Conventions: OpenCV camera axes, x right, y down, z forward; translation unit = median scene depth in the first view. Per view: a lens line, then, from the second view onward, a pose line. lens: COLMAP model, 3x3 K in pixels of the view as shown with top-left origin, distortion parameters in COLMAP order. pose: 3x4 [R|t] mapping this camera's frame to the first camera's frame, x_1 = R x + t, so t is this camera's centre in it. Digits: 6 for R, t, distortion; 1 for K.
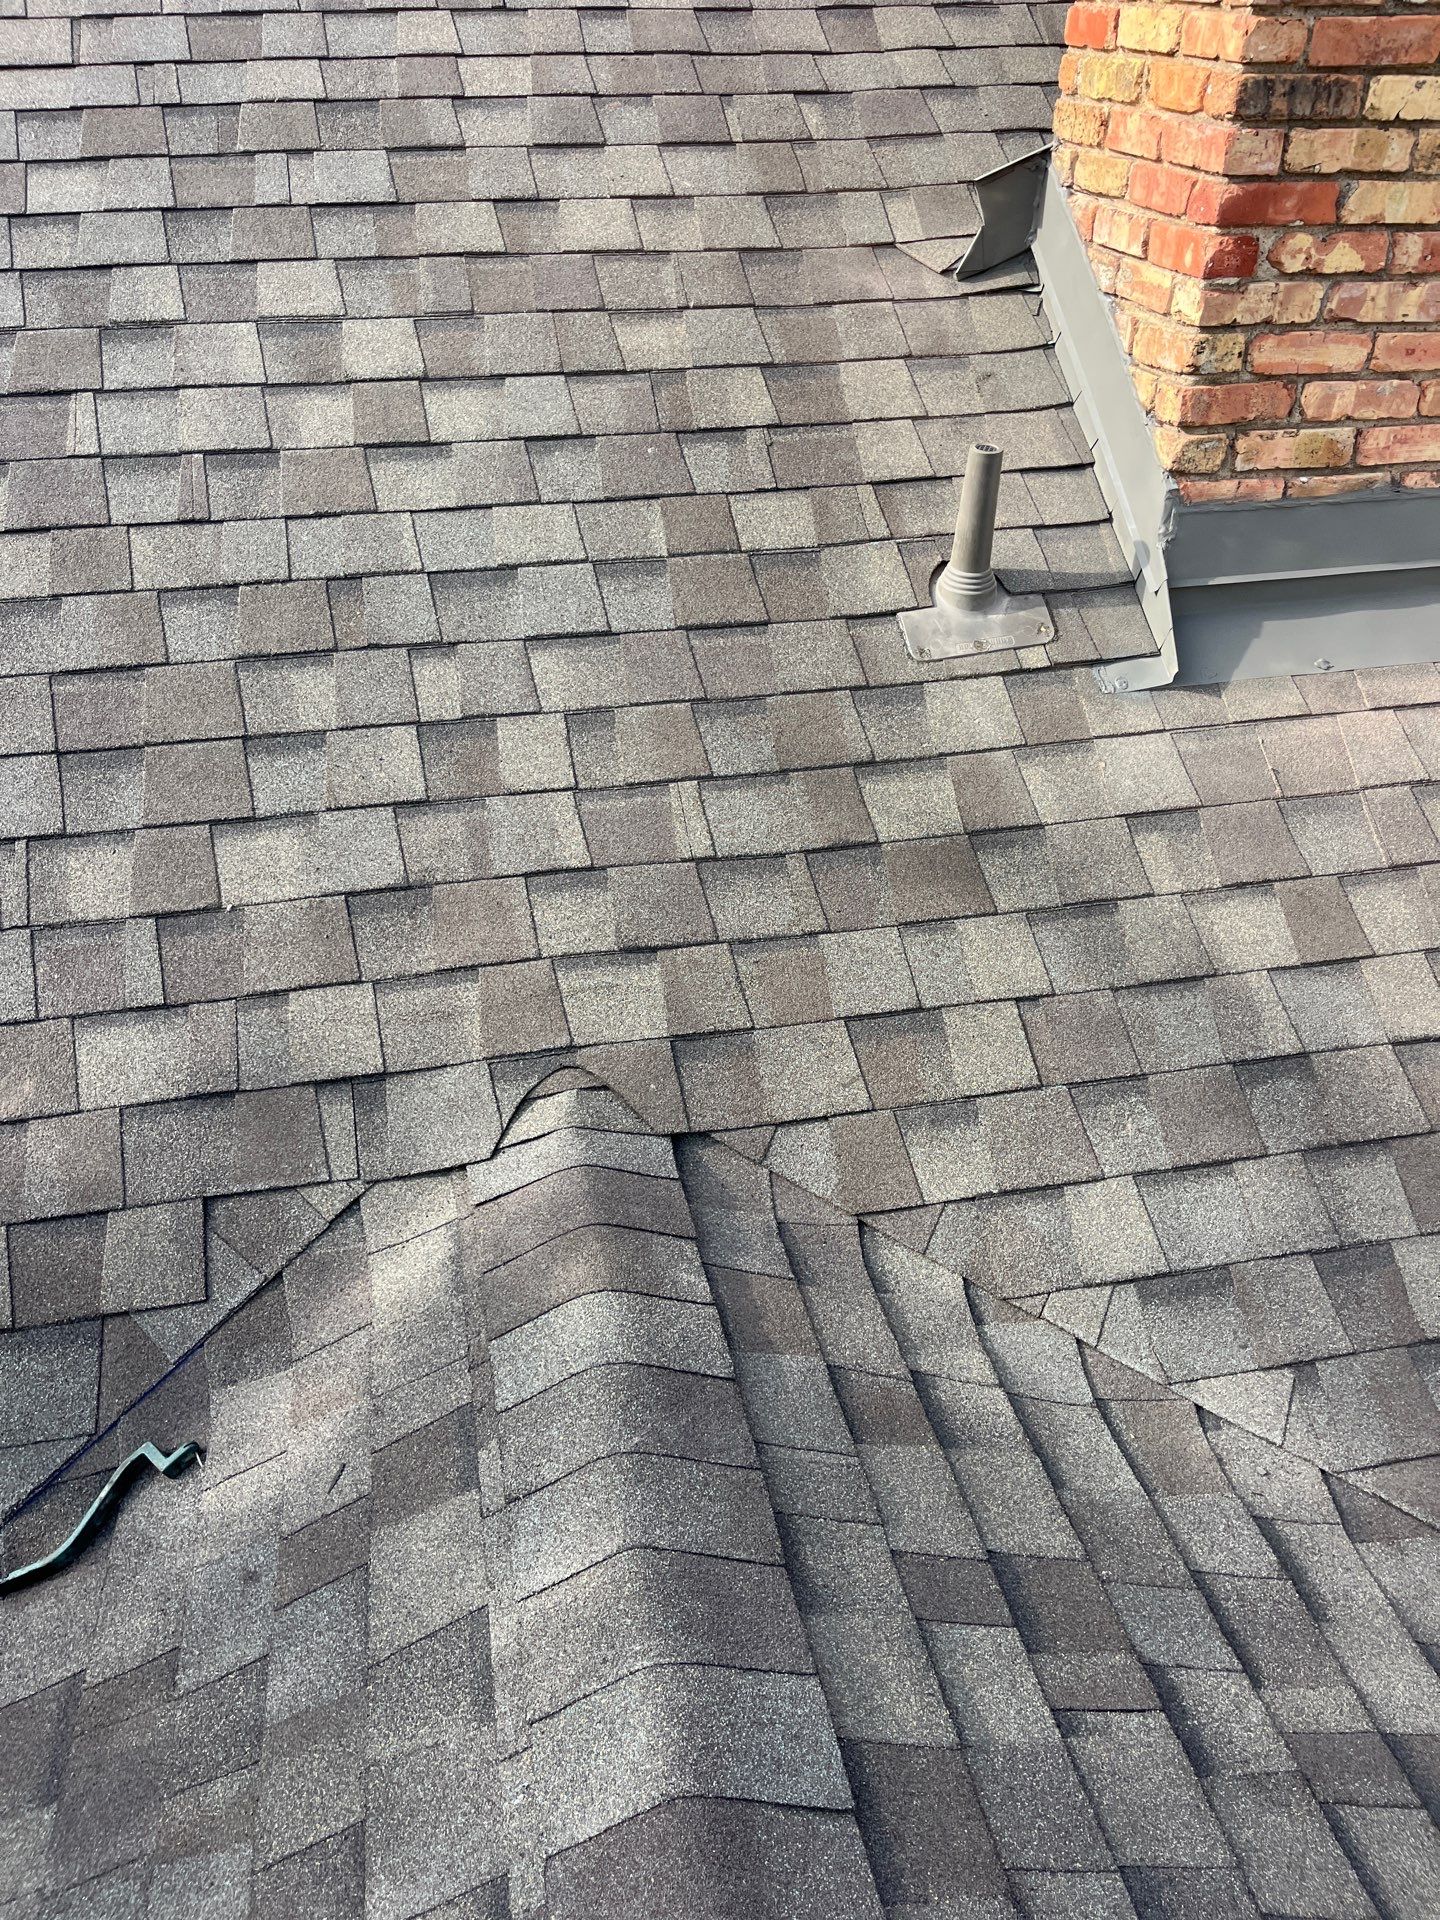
lens RADIAL K [[1461.5, 0, 709.4], [0, 1461.5, 976.5], [0, 0, 1]] dist [0.060163, -0.088957]
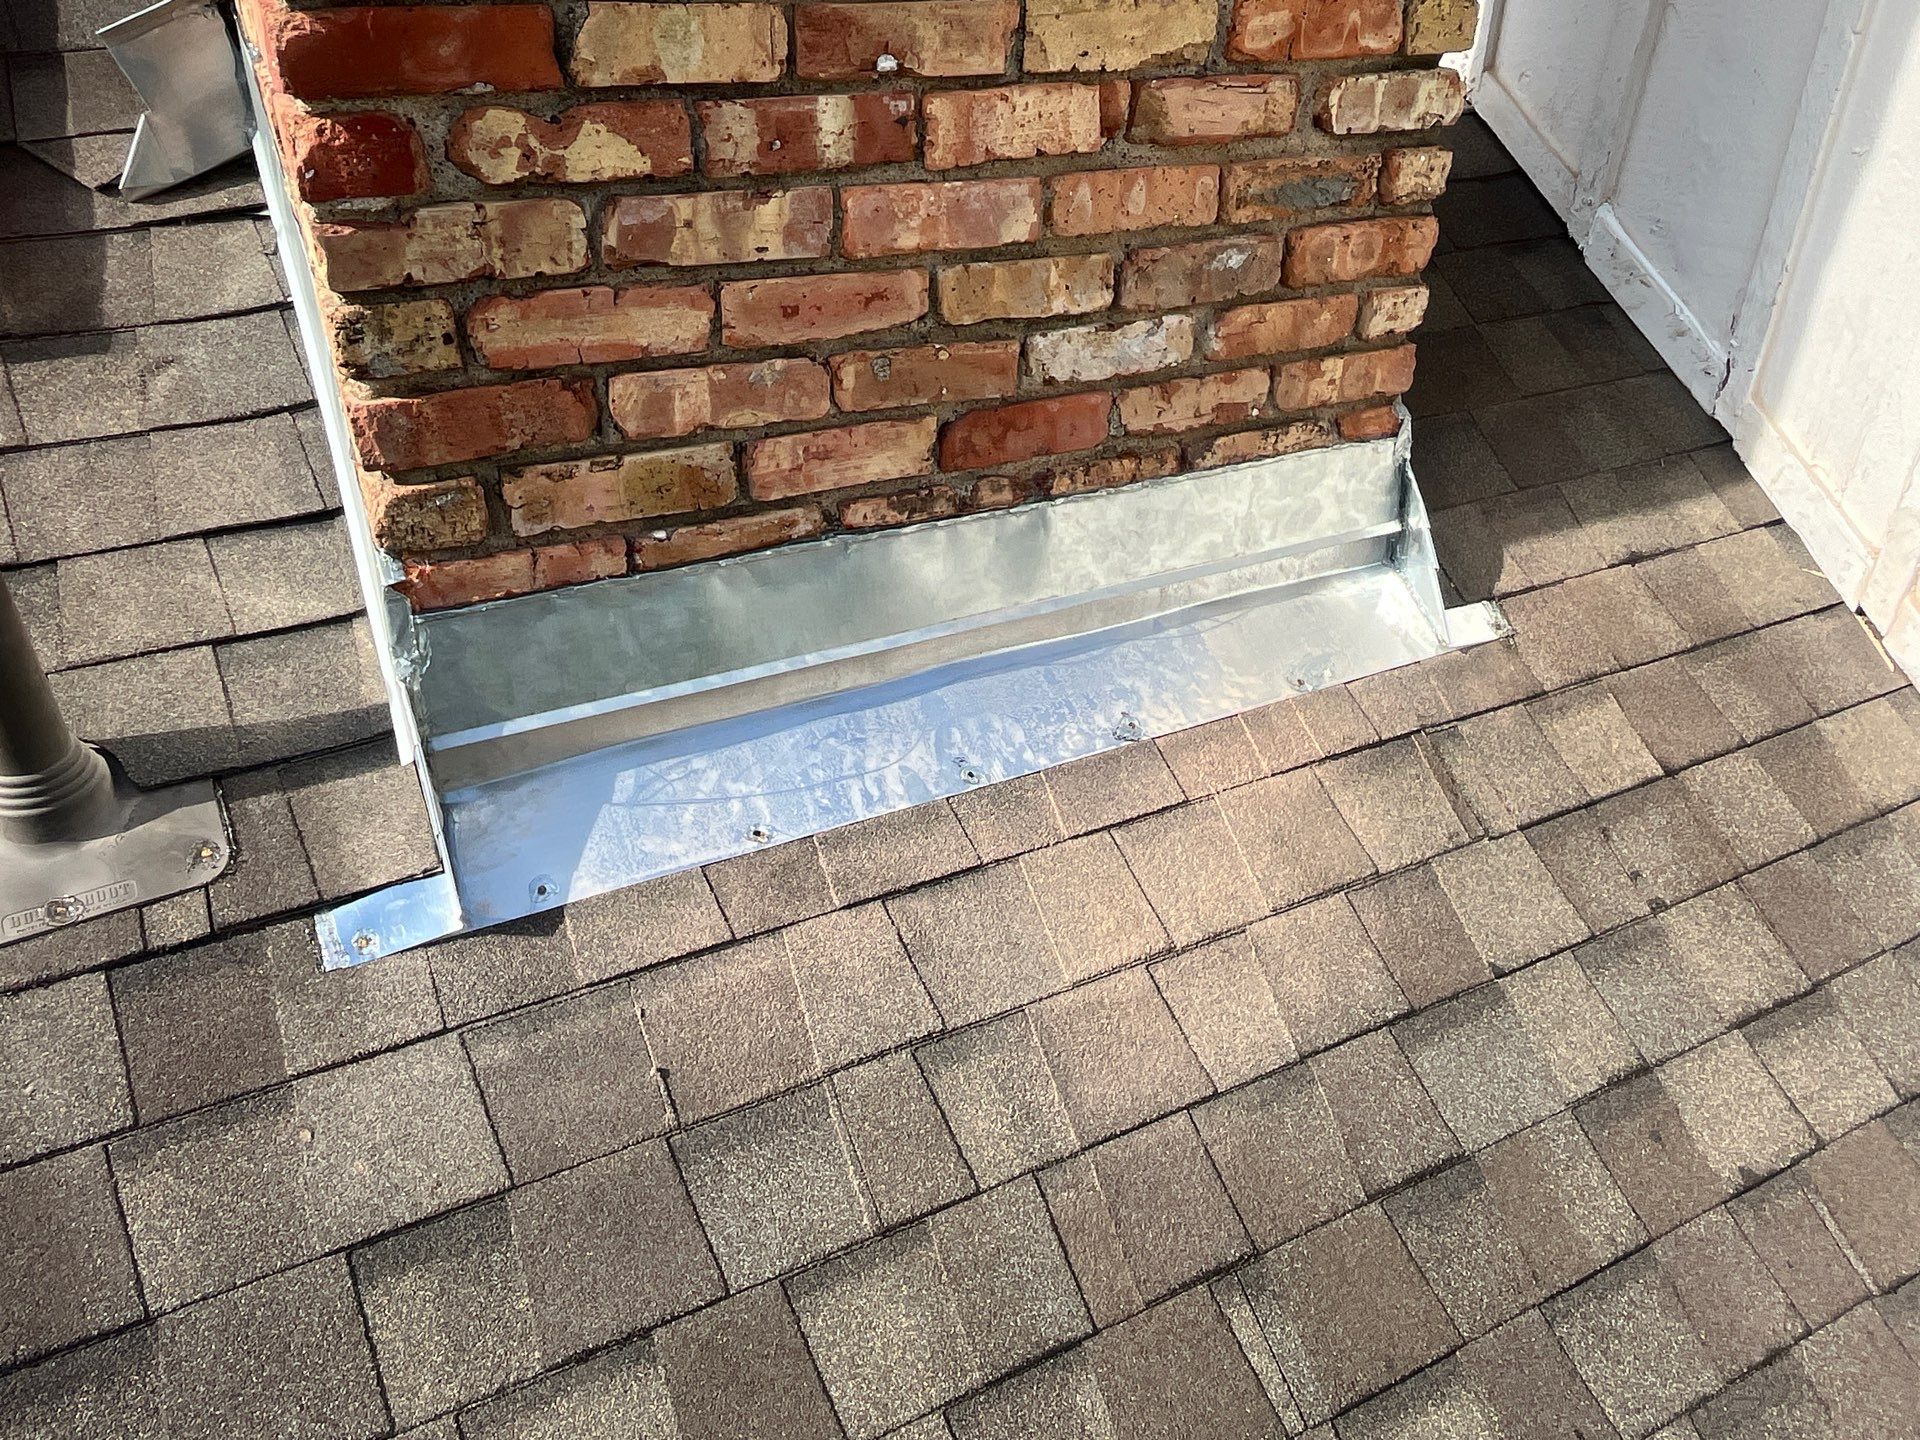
lens RADIAL K [[1332.5, 0, 956.0], [0, 1332.5, 721.3], [0, 0, 1]] dist [0.003636, -0.007650]
pose [[0.963784, -0.124062, 0.236070, 0.395072], [0.135294, 0.990291, -0.031925, -0.242366], [-0.229818, 0.062708, 0.971211, 0.498097]]
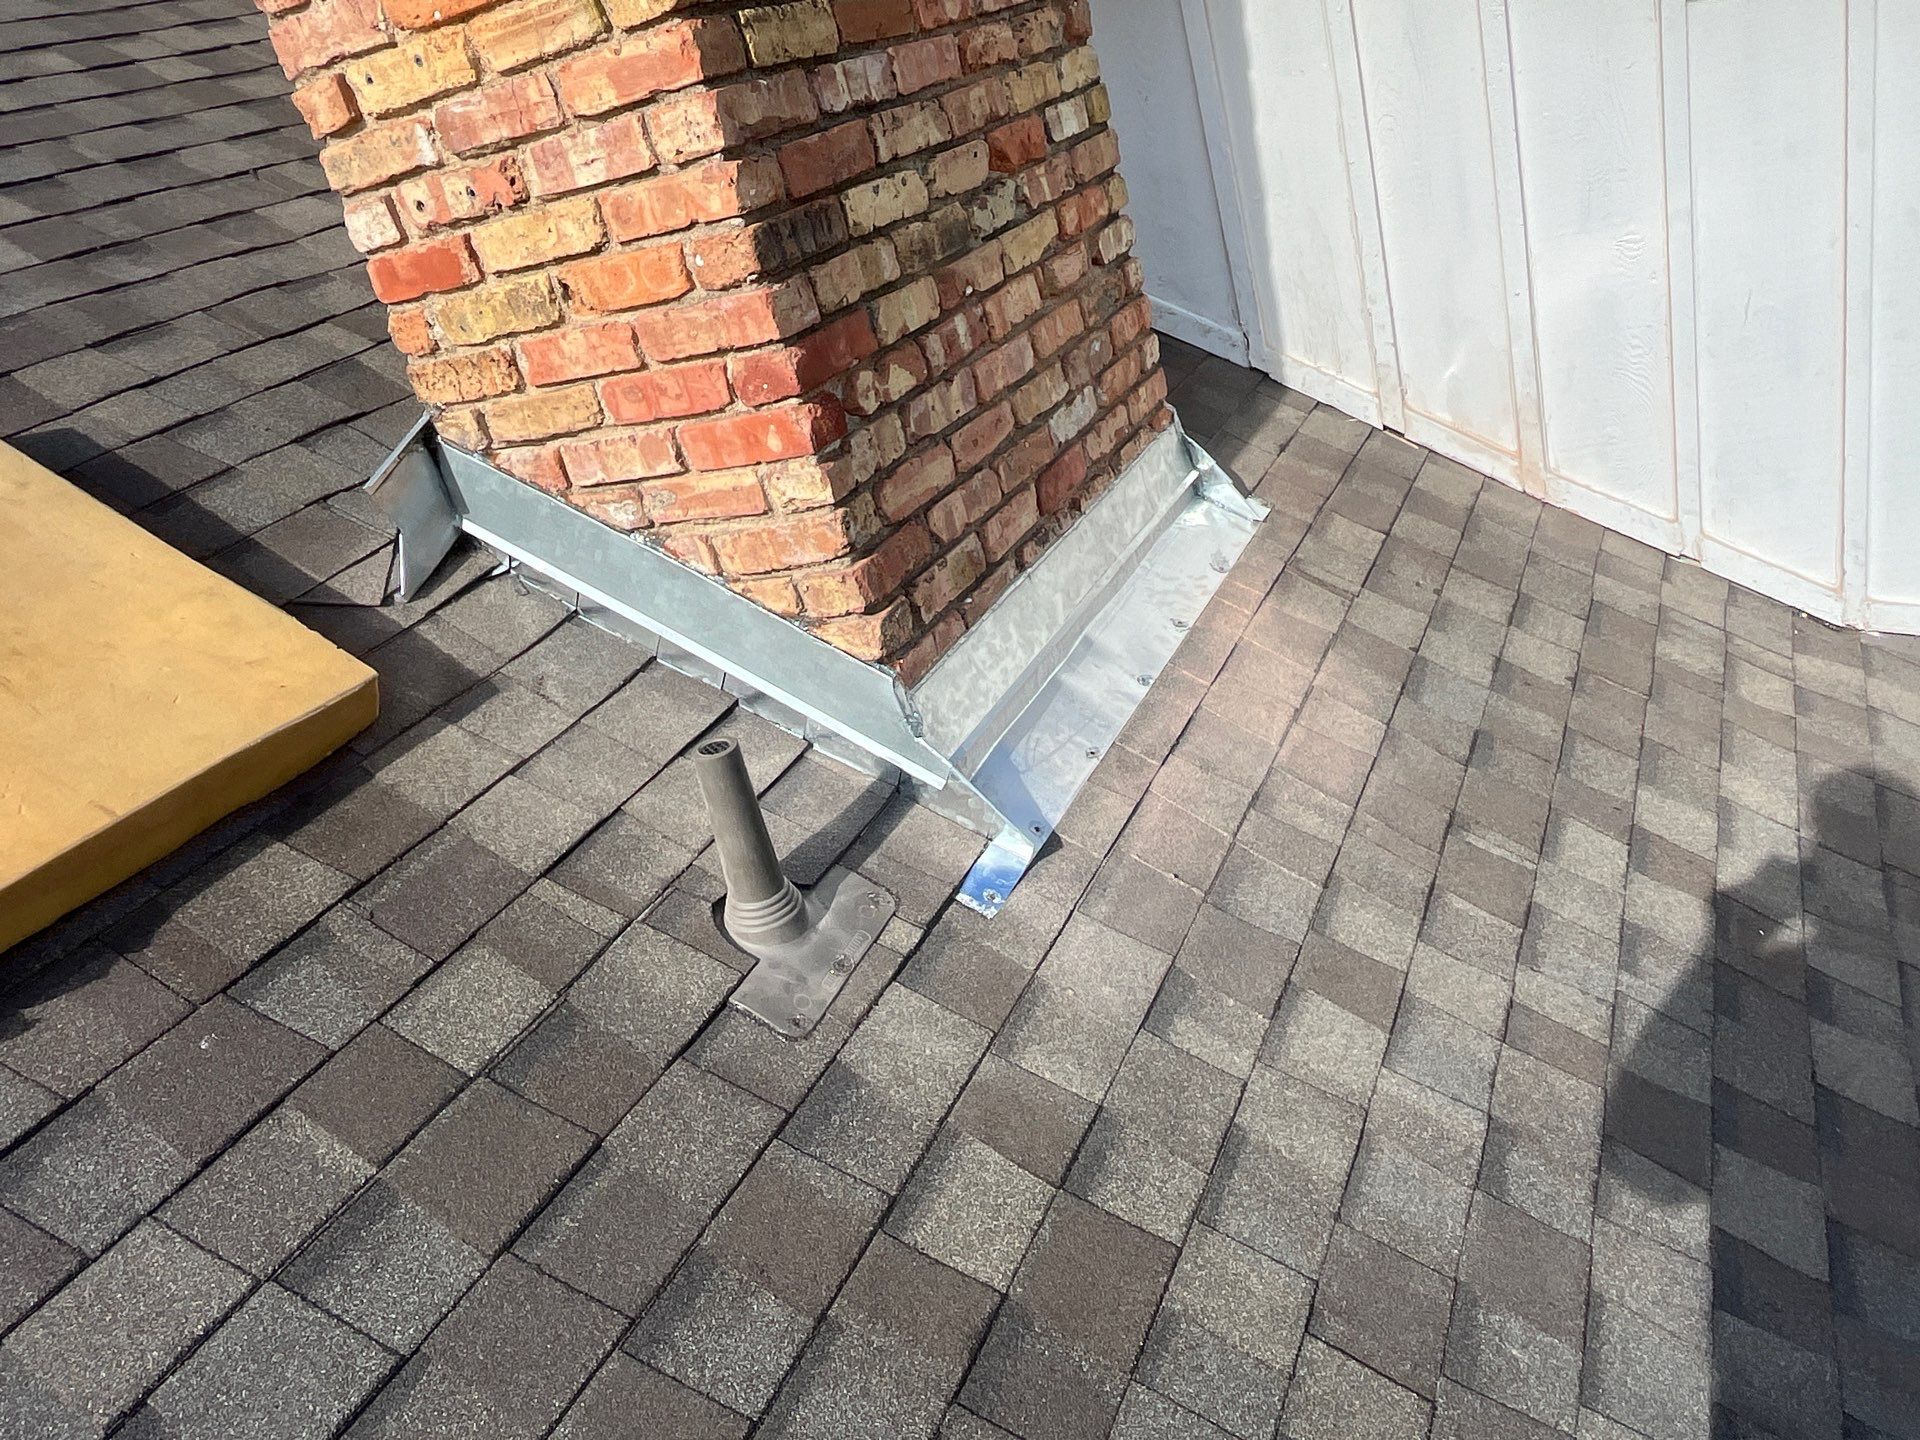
lens RADIAL K [[1332.5, 0, 961.6], [0, 1332.5, 718.9], [0, 0, 1]] dist [0.003636, -0.007650]
pose [[0.600499, -0.478721, 0.640490, -0.146316], [0.632013, 0.774841, -0.013413, -0.283436], [-0.489858, 0.412853, 0.767849, 0.435254]]
